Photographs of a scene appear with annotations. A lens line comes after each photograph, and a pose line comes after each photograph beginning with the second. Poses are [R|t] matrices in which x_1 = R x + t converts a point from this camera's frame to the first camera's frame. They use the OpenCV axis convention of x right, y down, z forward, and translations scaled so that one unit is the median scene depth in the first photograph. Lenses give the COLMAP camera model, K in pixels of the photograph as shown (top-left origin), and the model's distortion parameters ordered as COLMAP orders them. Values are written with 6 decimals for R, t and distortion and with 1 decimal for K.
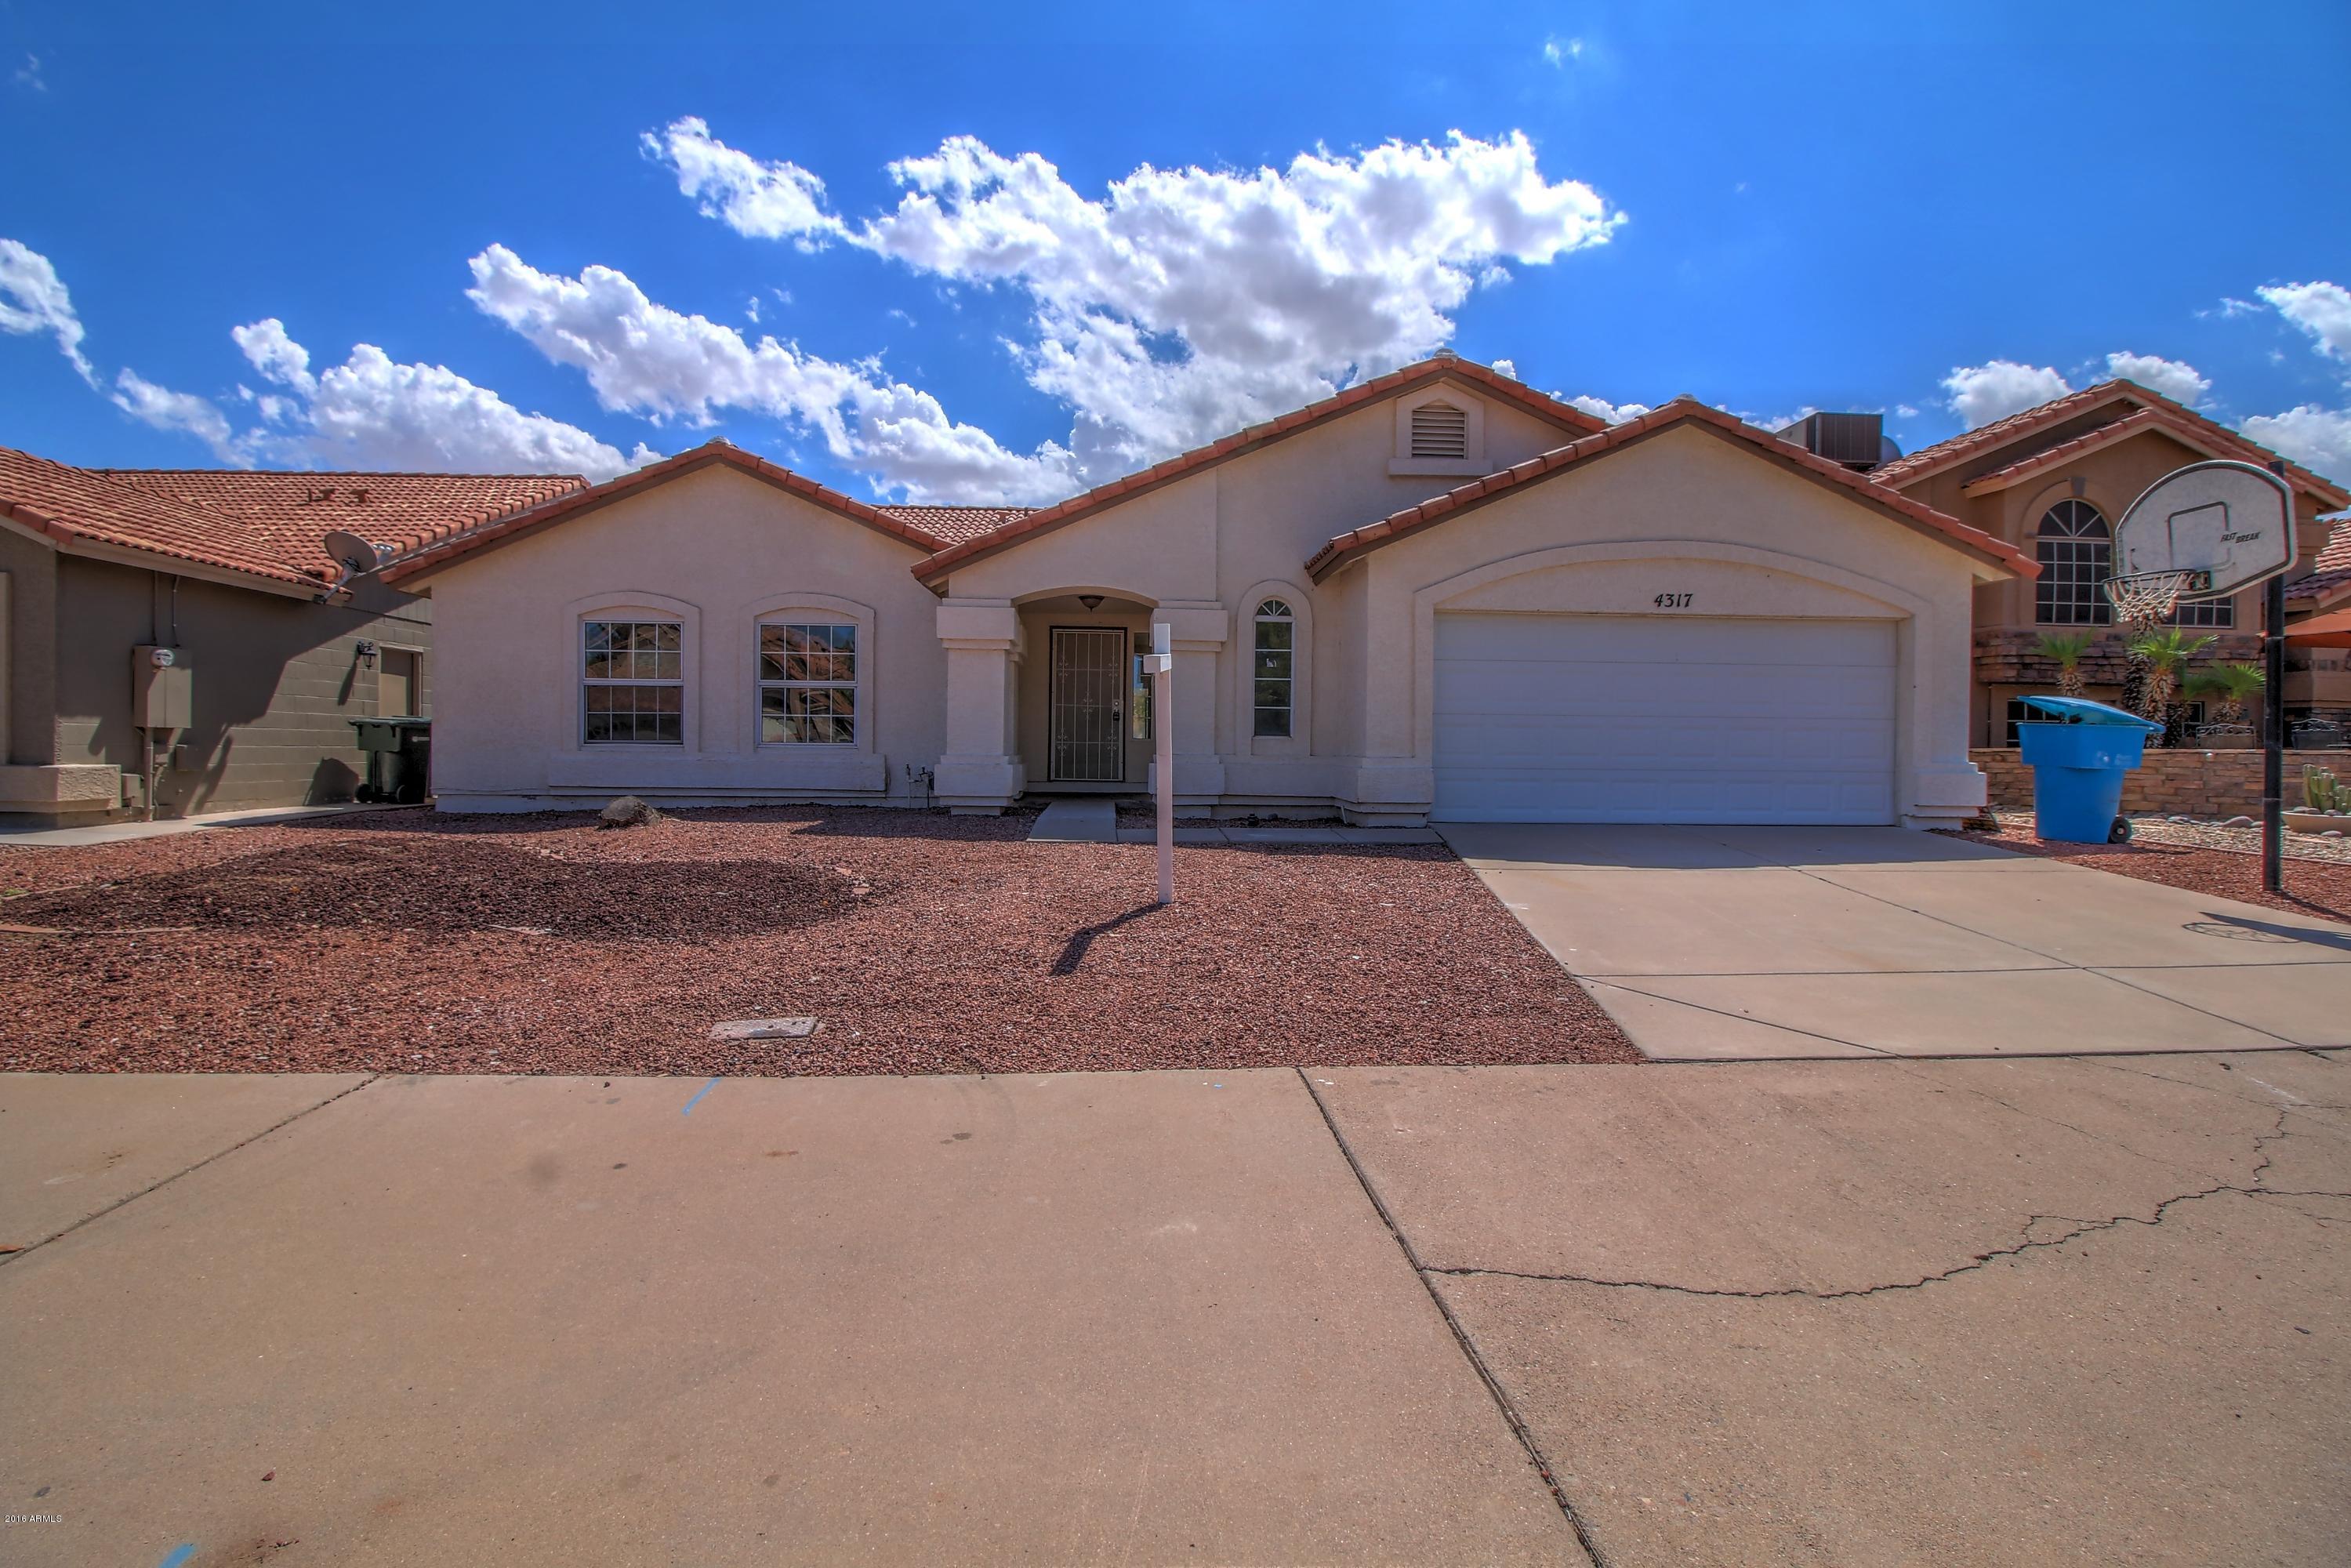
lens RADIAL K [[1090.8, 0, 1160.6], [0, 1090.8, 757.1], [0, 0, 1]] dist [0.002539, -0.013607]
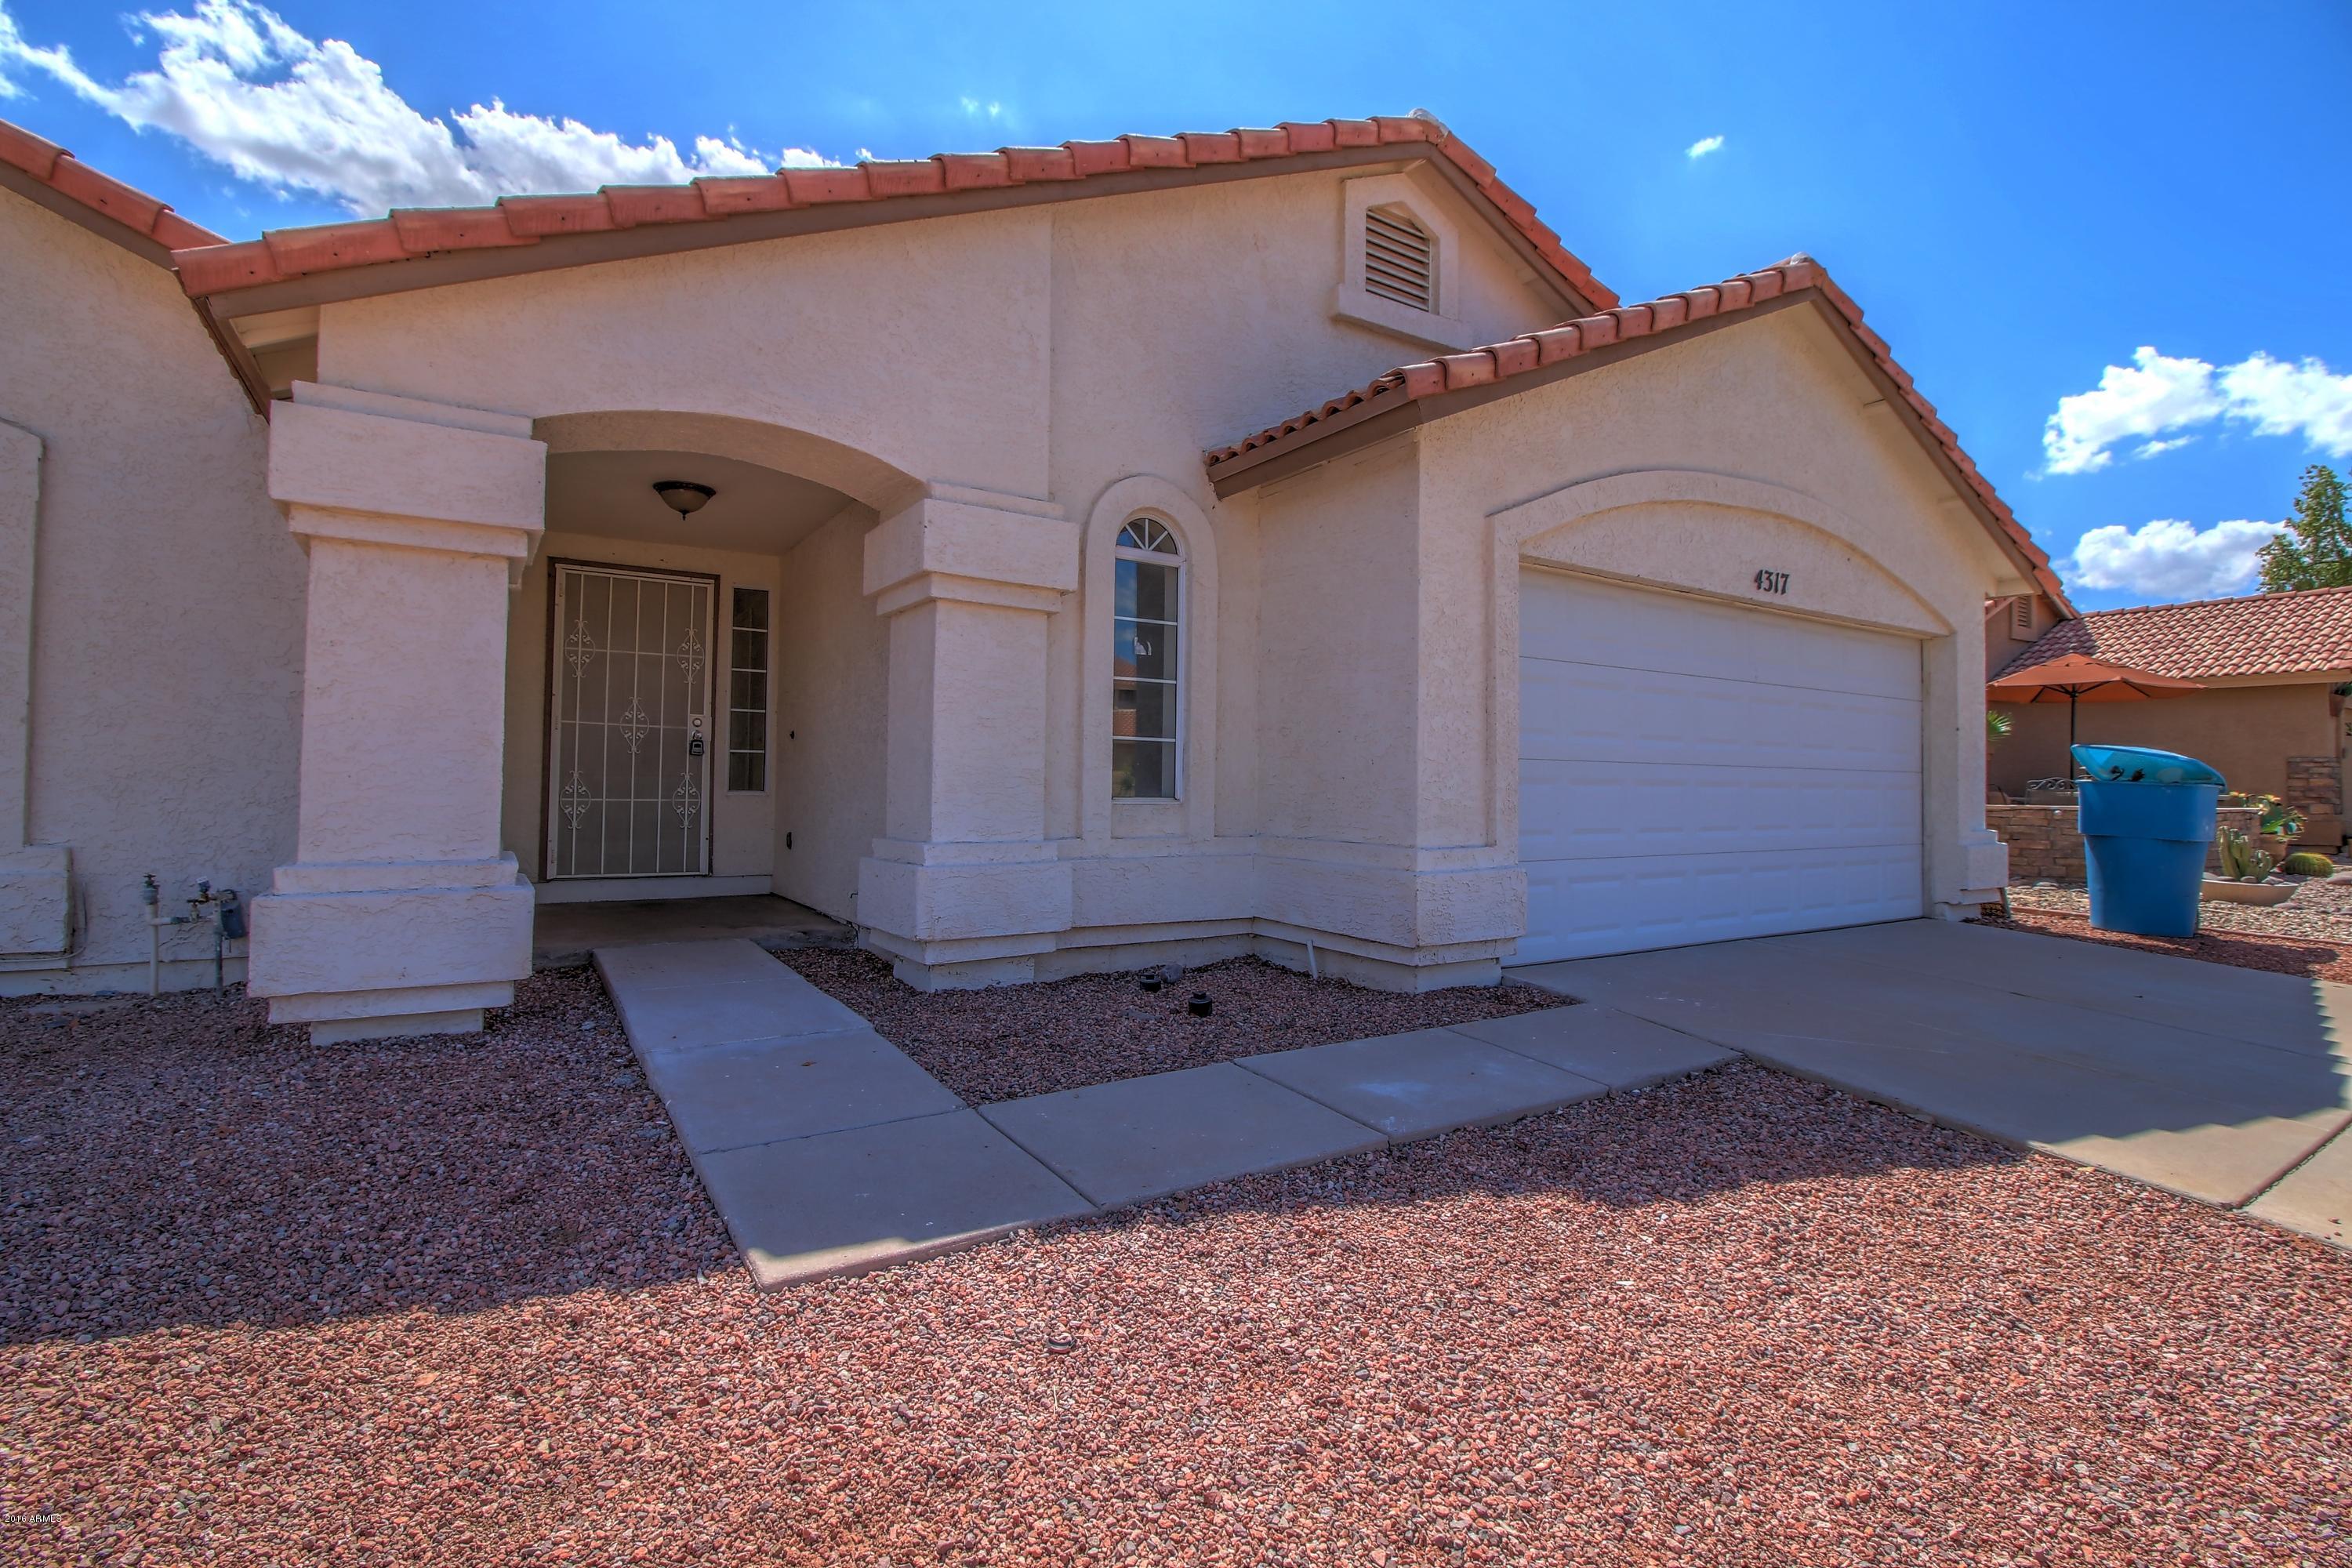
lens RADIAL K [[1099.3, 0, 1174.9], [0, 1099.3, 768.4], [0, 0, 1]] dist [-0.009195, -0.000016]
pose [[0.868556, 0.007412, 0.495536, -0.135024], [0.001423, 0.999847, -0.017450, -0.024867], [-0.495589, 0.015861, 0.868412, 0.601203]]
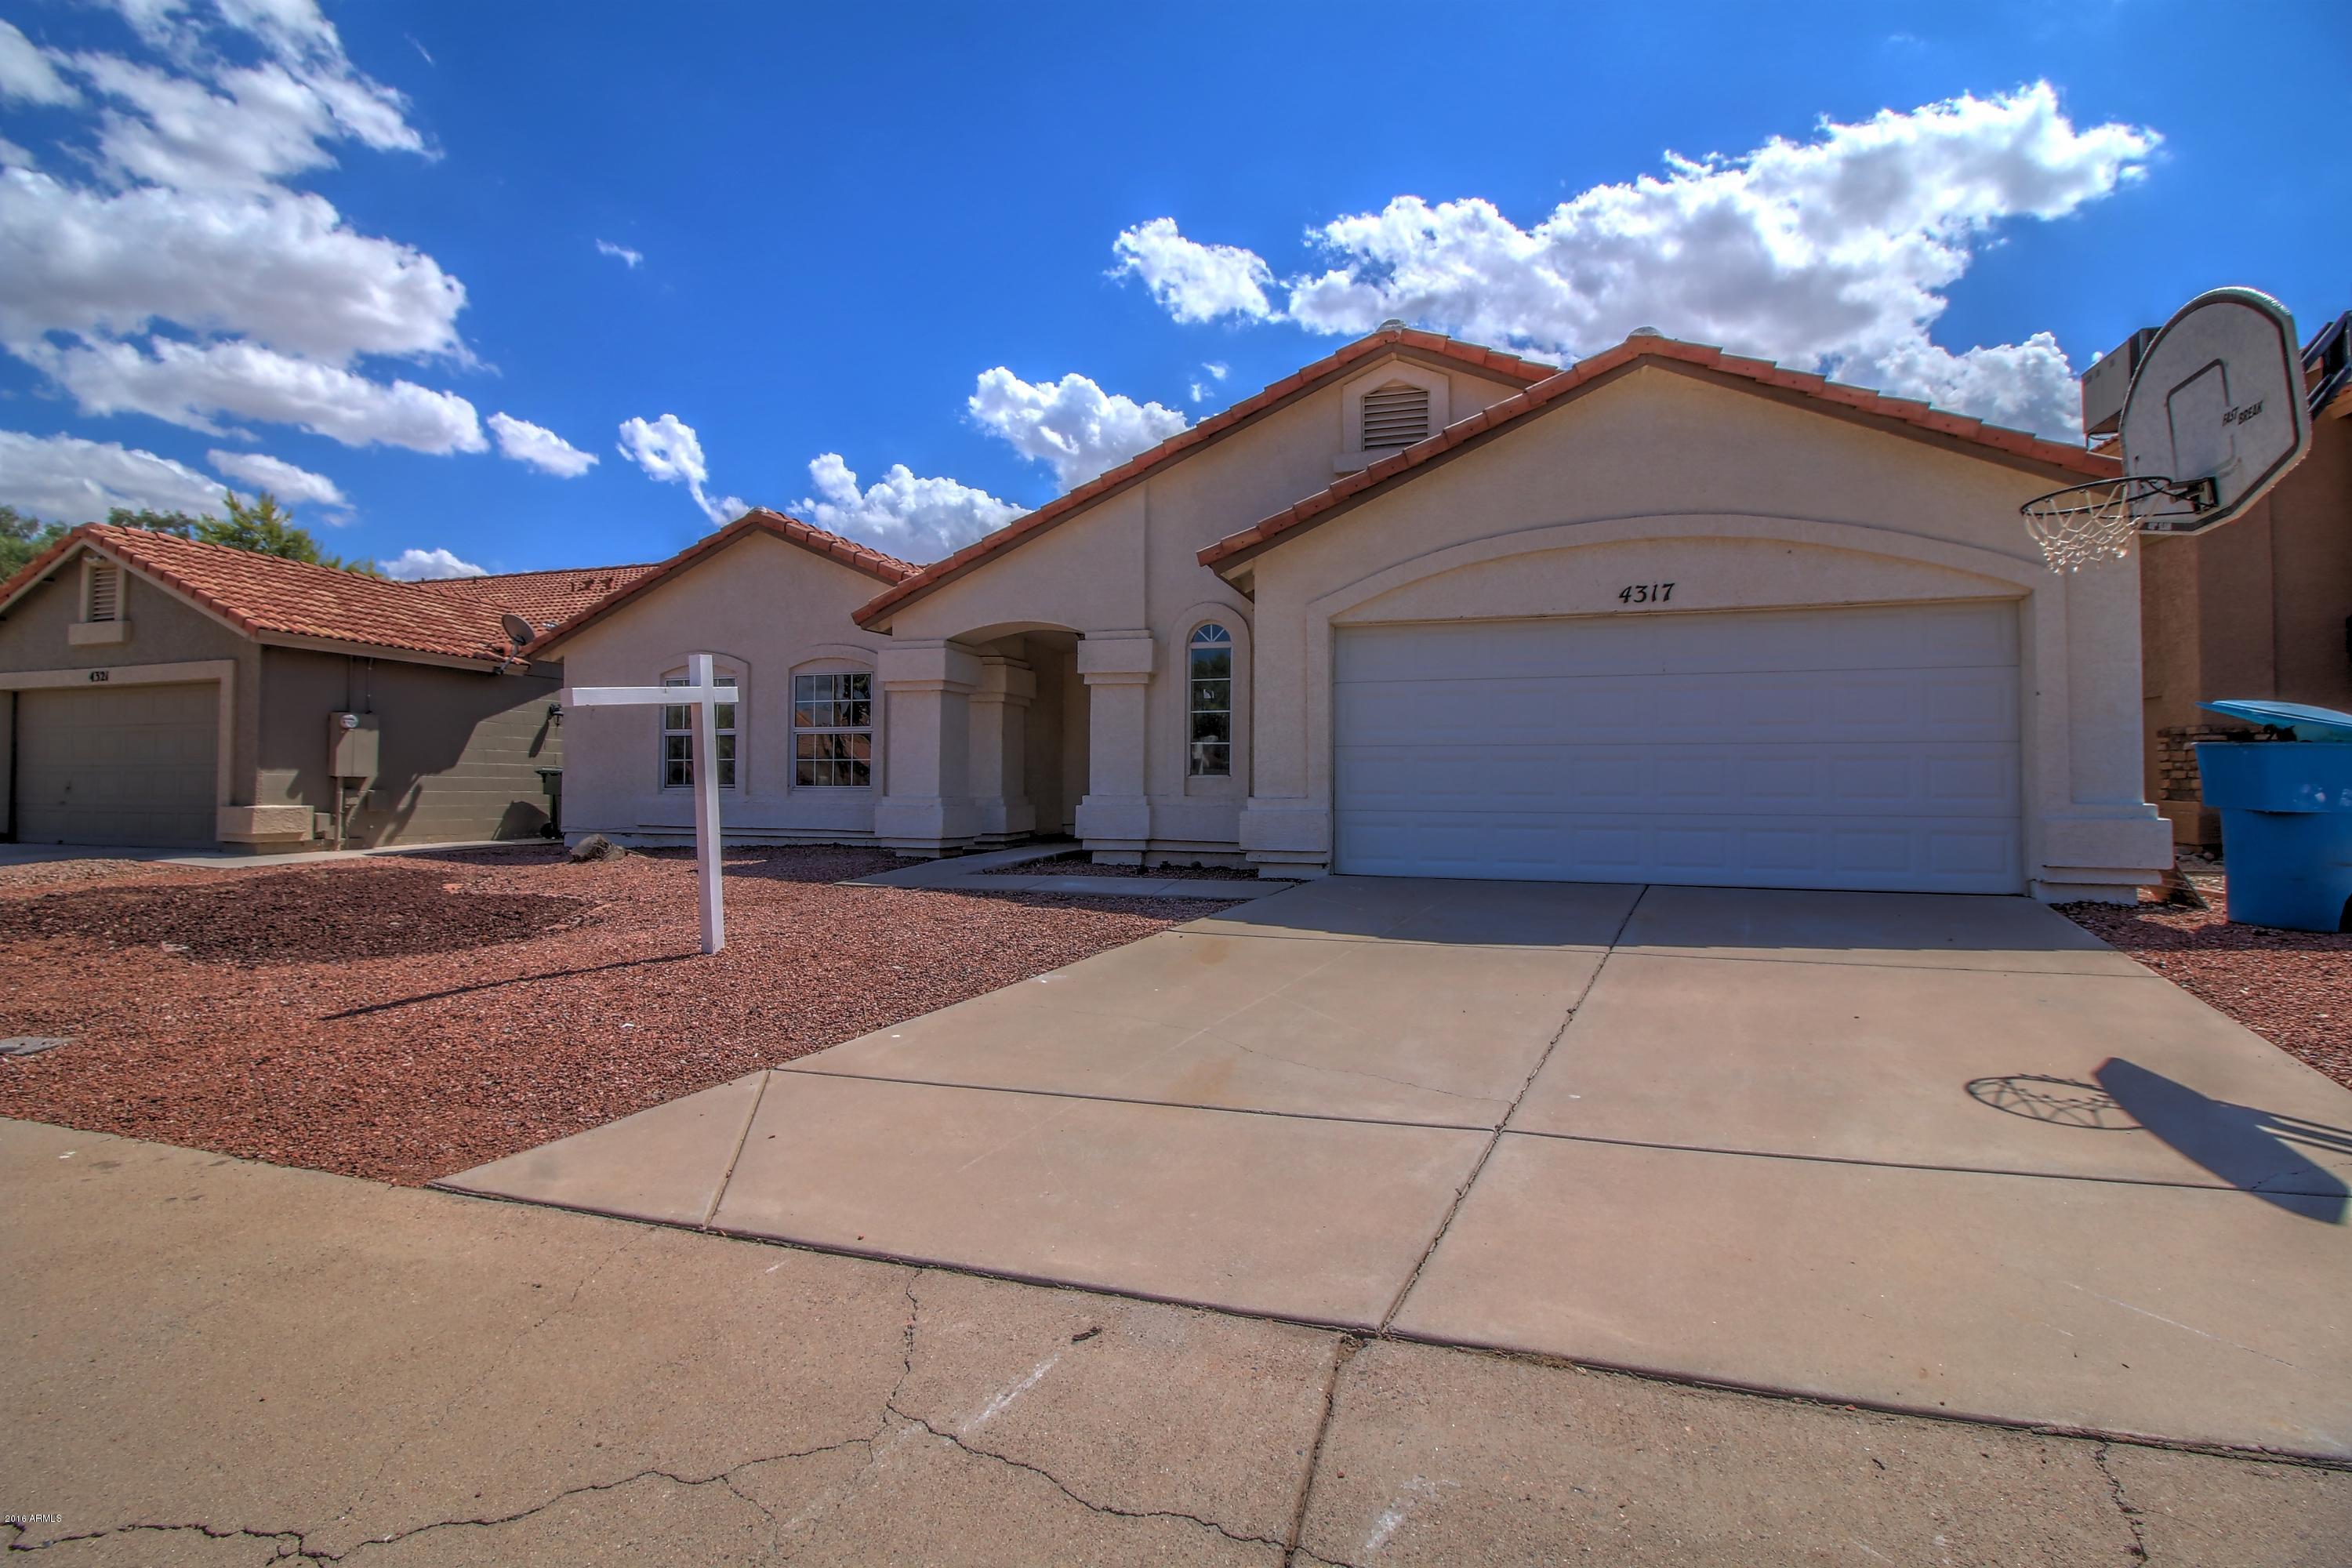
lens RADIAL K [[1081.0, 0, 1161.5], [0, 1081.0, 760.4], [0, 0, 1]] dist [0.000332, -0.013984]
pose [[0.933854, -0.014998, -0.357339, 0.405459], [0.001737, 0.999299, -0.037403, 0.002314], [0.357649, 0.034308, 0.933226, 0.161523]]
